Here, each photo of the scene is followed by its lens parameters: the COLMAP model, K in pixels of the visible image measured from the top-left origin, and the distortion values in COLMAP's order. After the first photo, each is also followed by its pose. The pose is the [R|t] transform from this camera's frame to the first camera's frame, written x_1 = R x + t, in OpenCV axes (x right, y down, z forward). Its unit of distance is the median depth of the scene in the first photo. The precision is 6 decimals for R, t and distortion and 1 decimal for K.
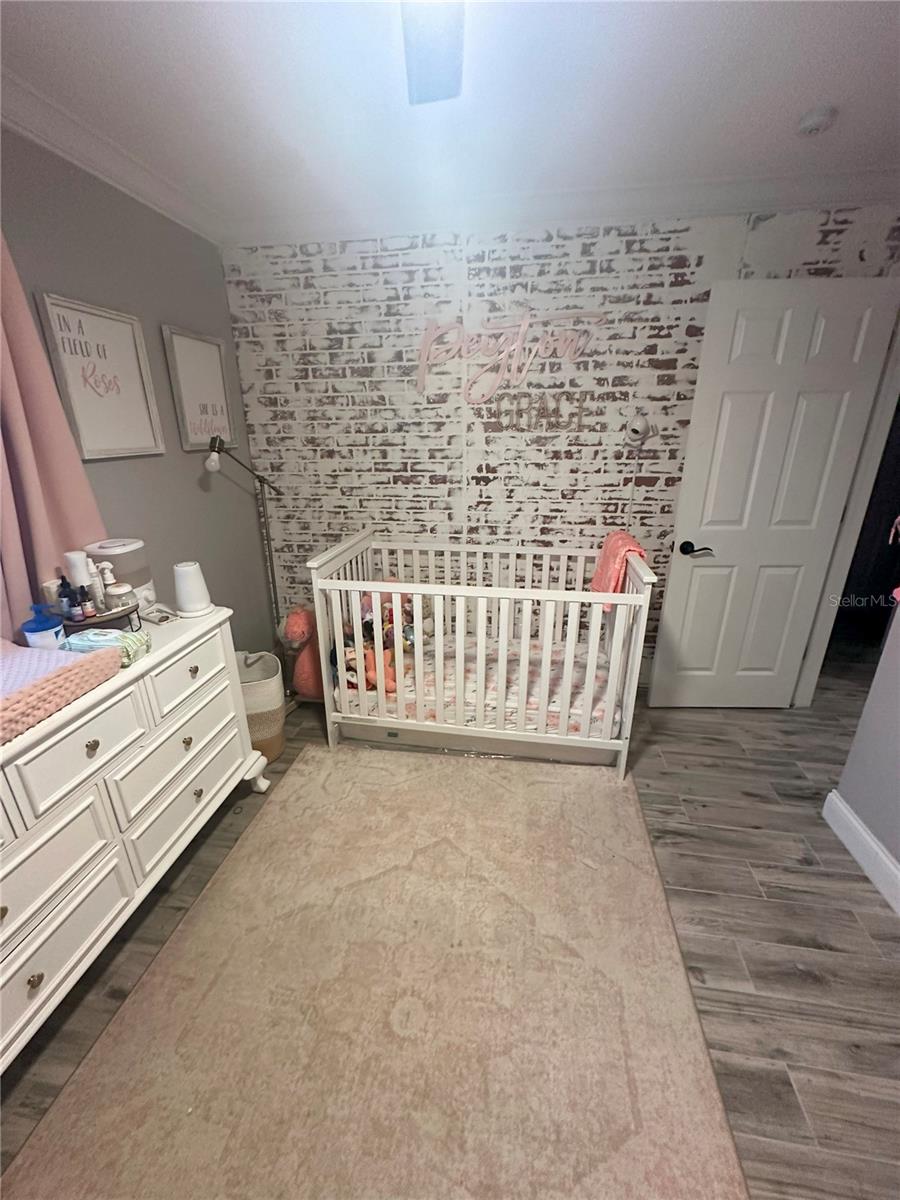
lens RADIAL K [[478.4, 0, 449.4], [0, 478.4, 602.6], [0, 0, 1]] dist [-0.000214, -0.000021]
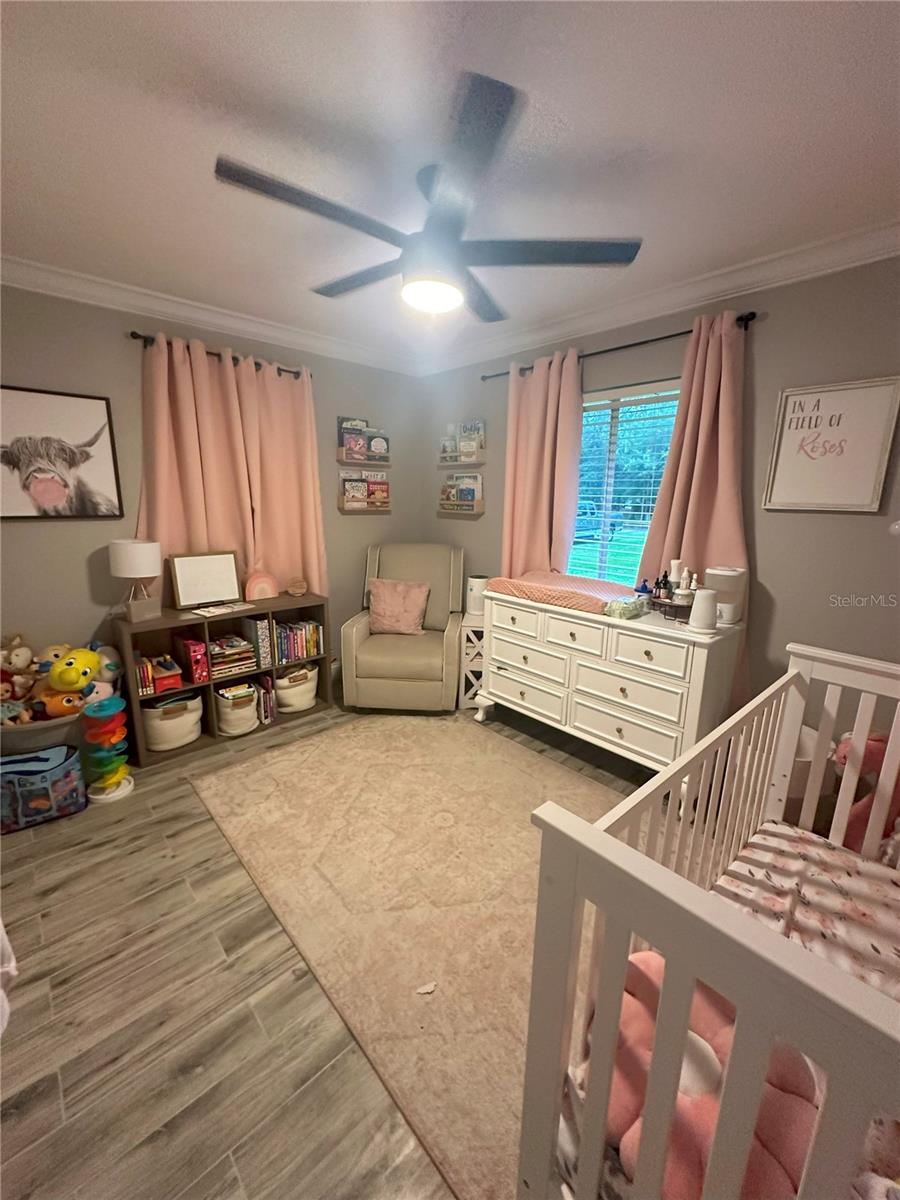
lens RADIAL K [[478.4, 0, 447.9], [0, 478.4, 599.8], [0, 0, 1]] dist [-0.000214, -0.000021]
pose [[-0.619113, 0.169203, -0.766857, 0.974729], [-0.285508, 0.861190, 0.420519, -0.462797], [0.731563, 0.479293, -0.484865, 1.341542]]
